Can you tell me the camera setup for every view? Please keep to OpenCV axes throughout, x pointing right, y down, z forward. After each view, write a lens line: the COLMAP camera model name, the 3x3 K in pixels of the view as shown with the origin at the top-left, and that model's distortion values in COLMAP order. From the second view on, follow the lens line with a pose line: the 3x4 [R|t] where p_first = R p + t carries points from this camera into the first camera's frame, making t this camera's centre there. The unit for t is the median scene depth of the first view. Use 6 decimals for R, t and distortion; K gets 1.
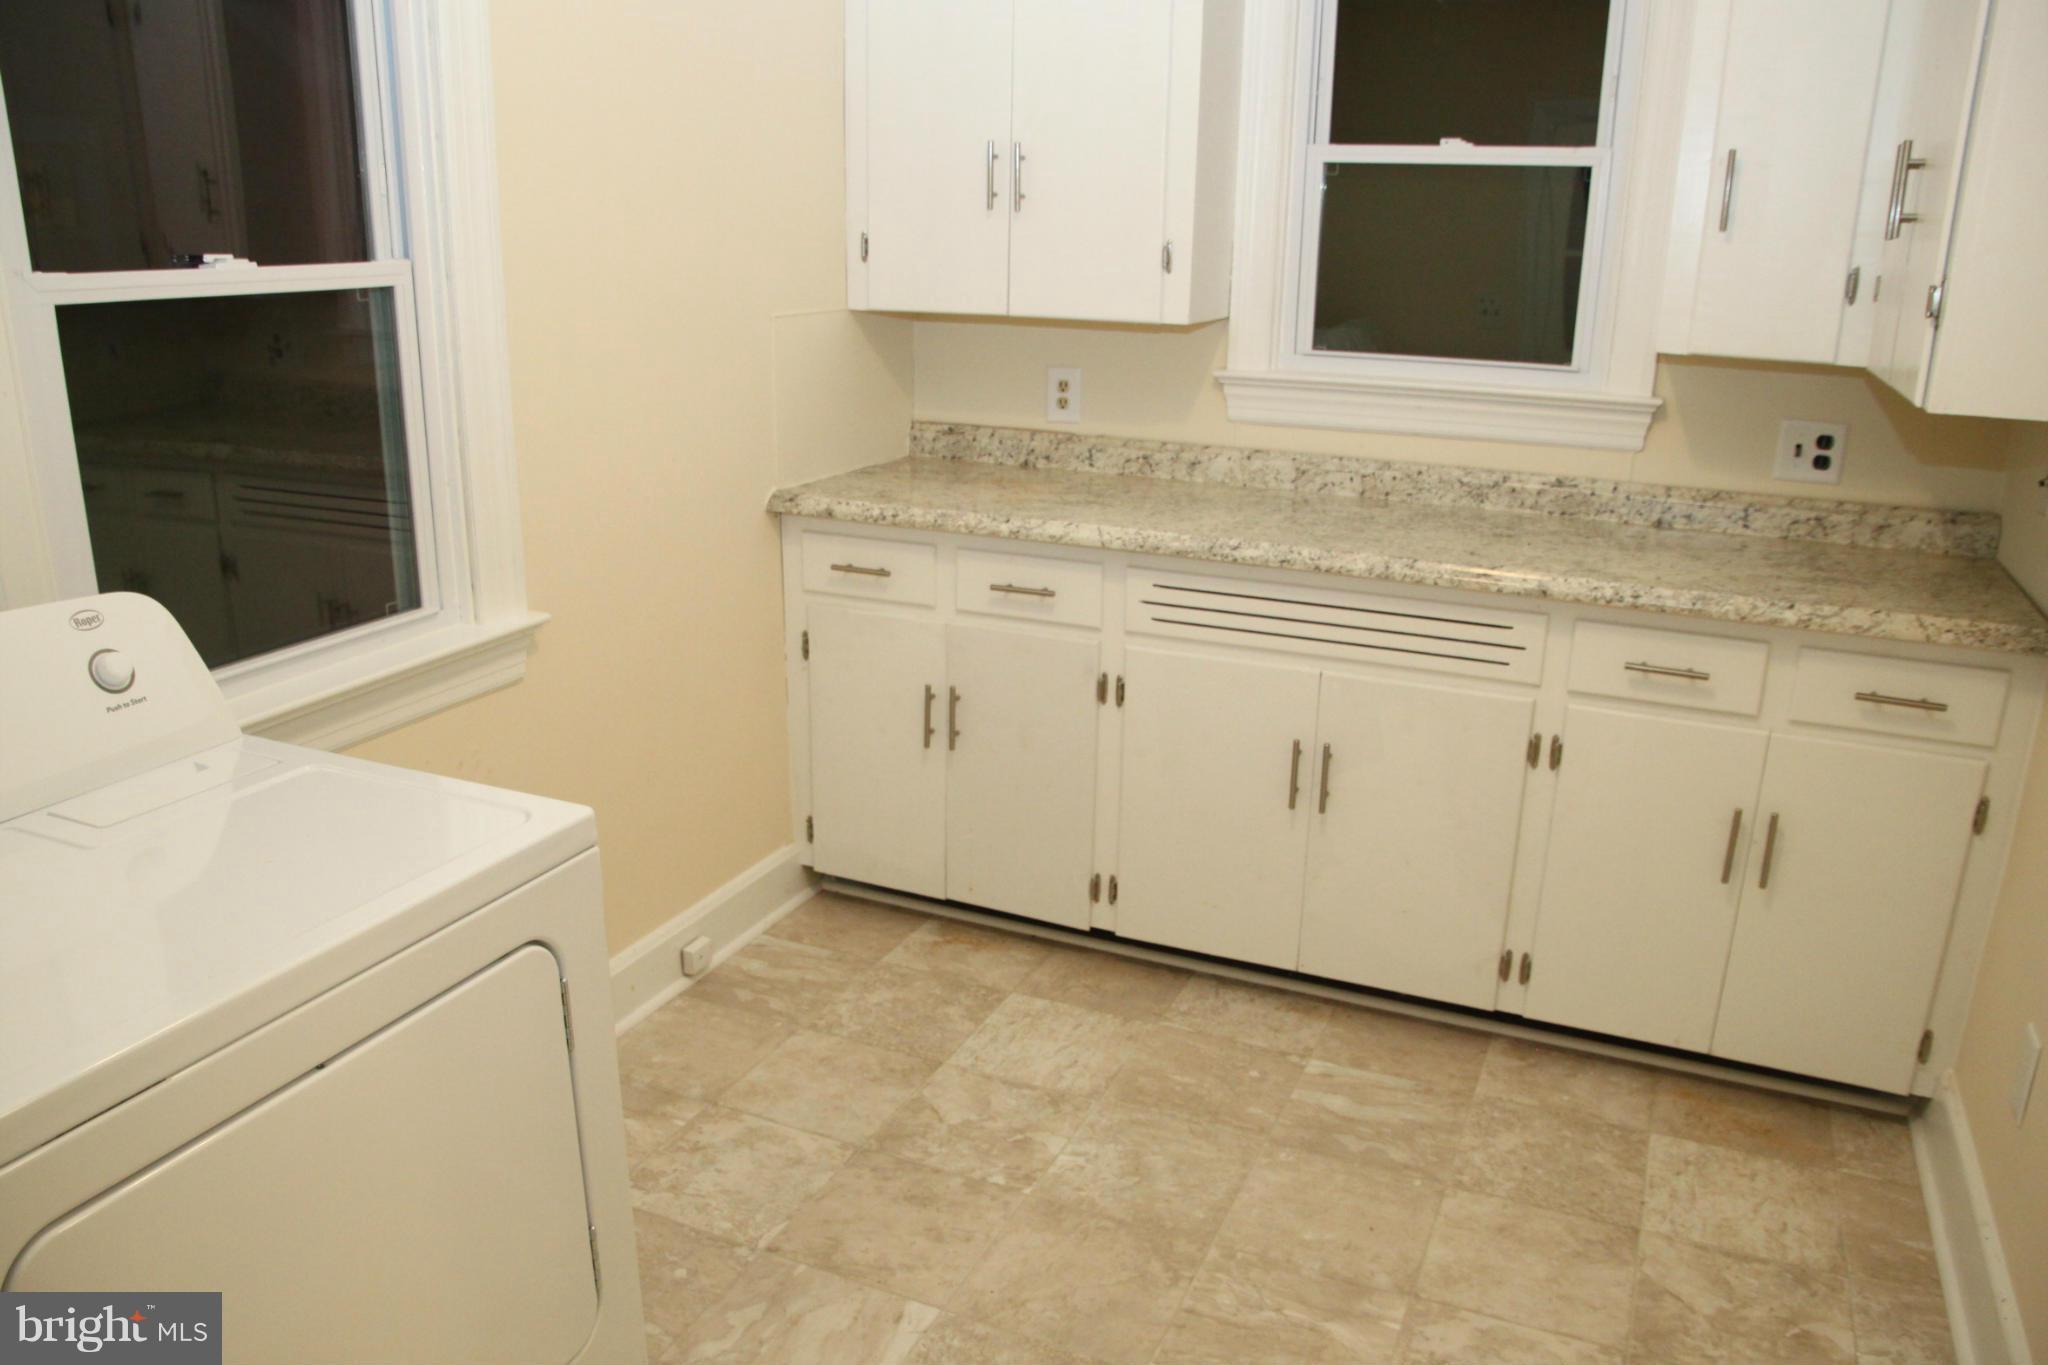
lens RADIAL K [[1539.6, 0, 1015.1], [0, 1539.6, 702.4], [0, 0, 1]] dist [-0.107329, 0.043609]
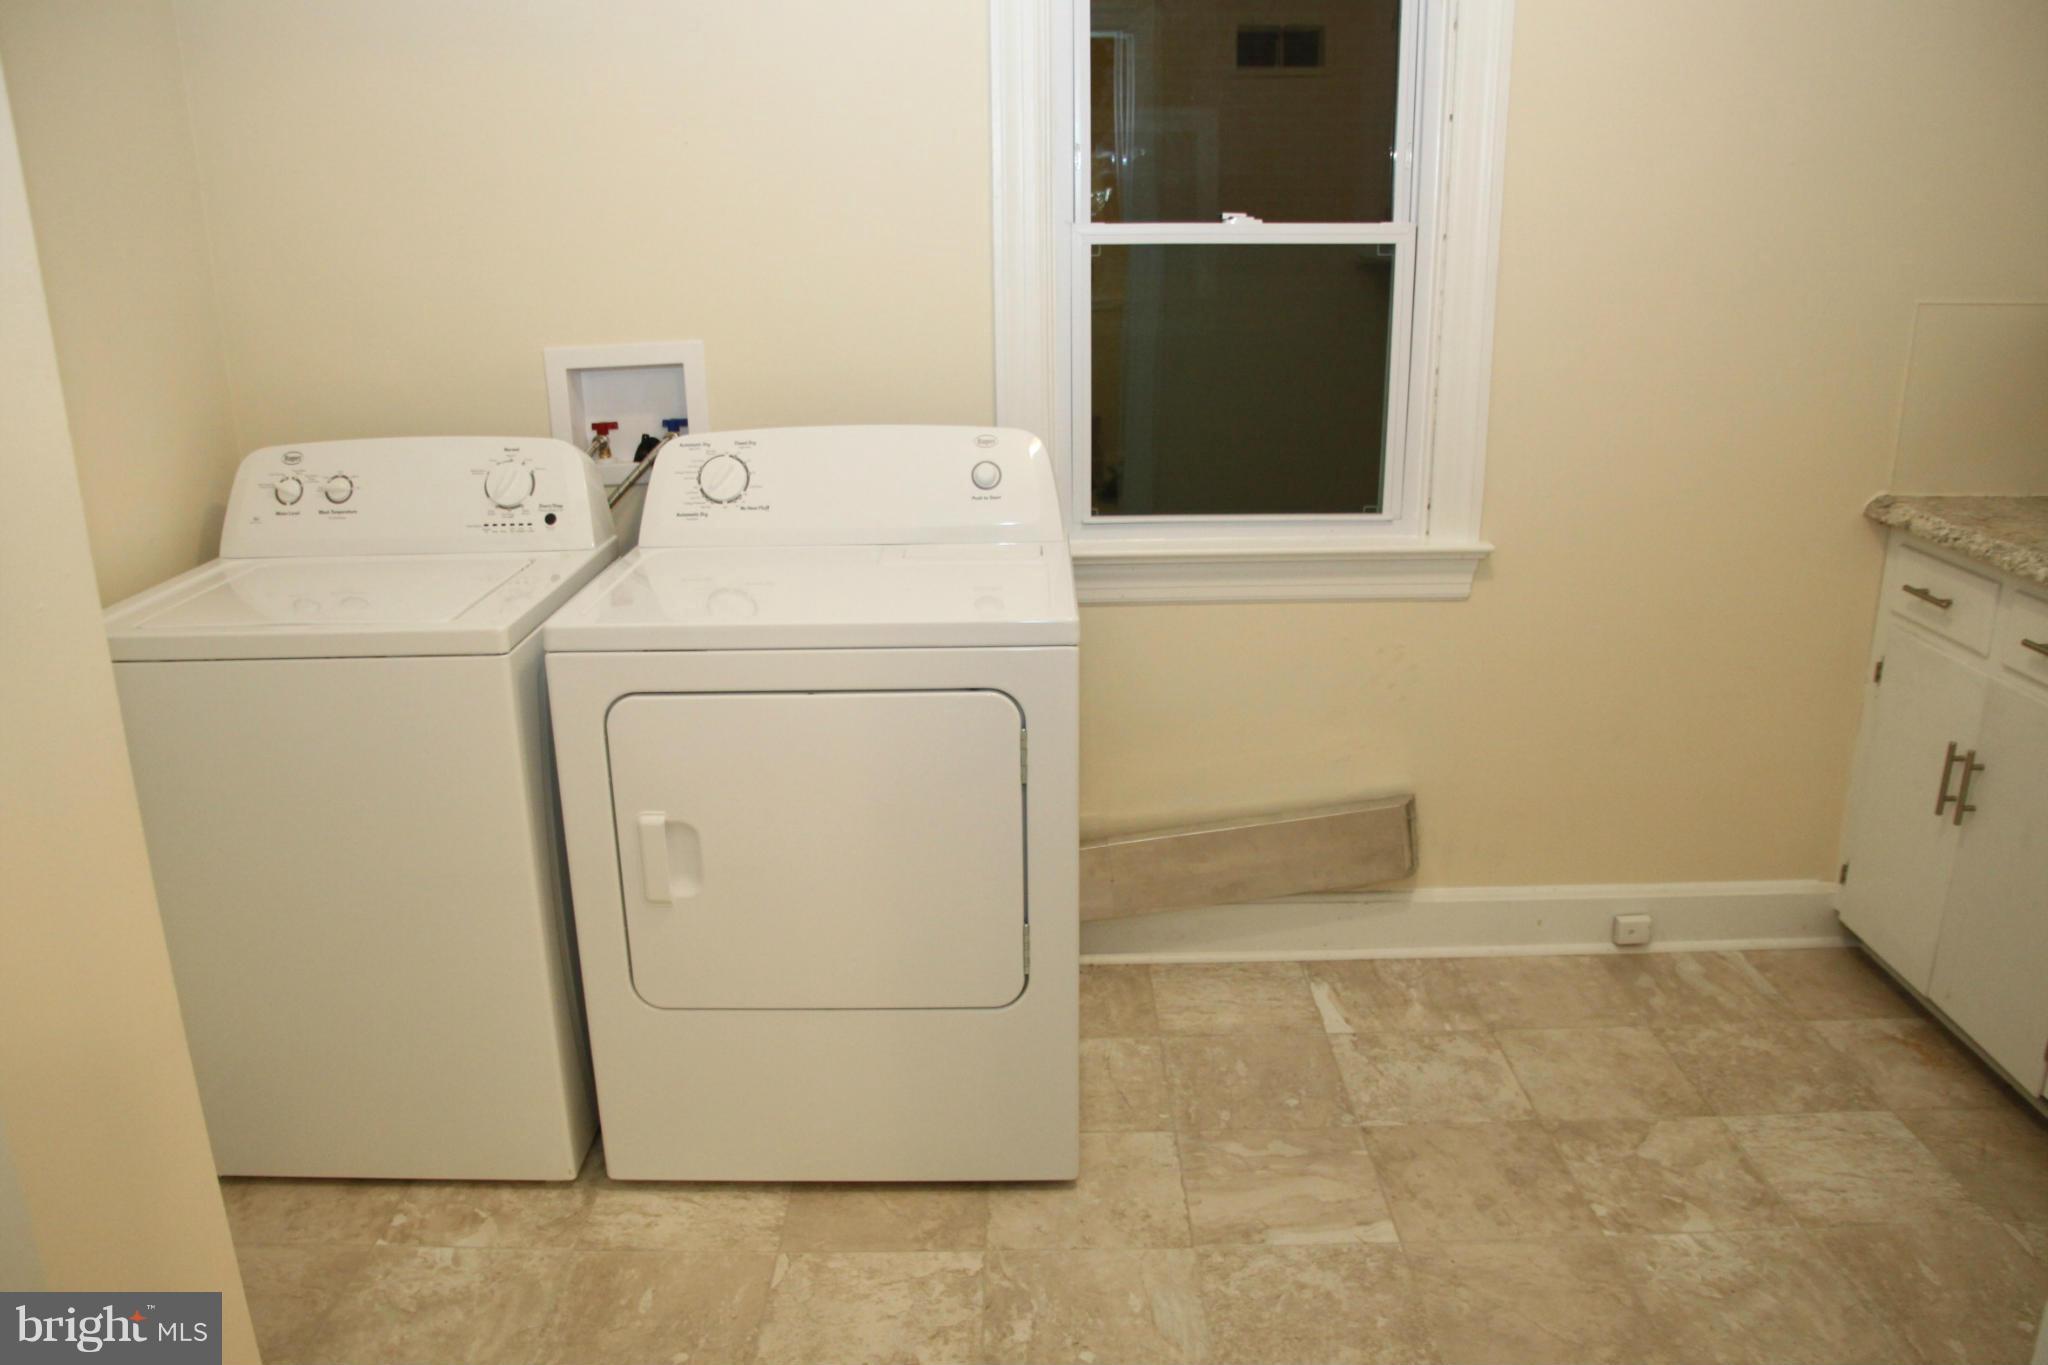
lens RADIAL K [[1539.6, 0, 1017.7], [0, 1539.6, 683.3], [0, 0, 1]] dist [-0.107329, 0.043609]
pose [[0.415604, 0.252535, -0.873784, 0.513213], [-0.259508, 0.953673, 0.152192, -0.039077], [0.871739, 0.163503, 0.461886, 0.191112]]
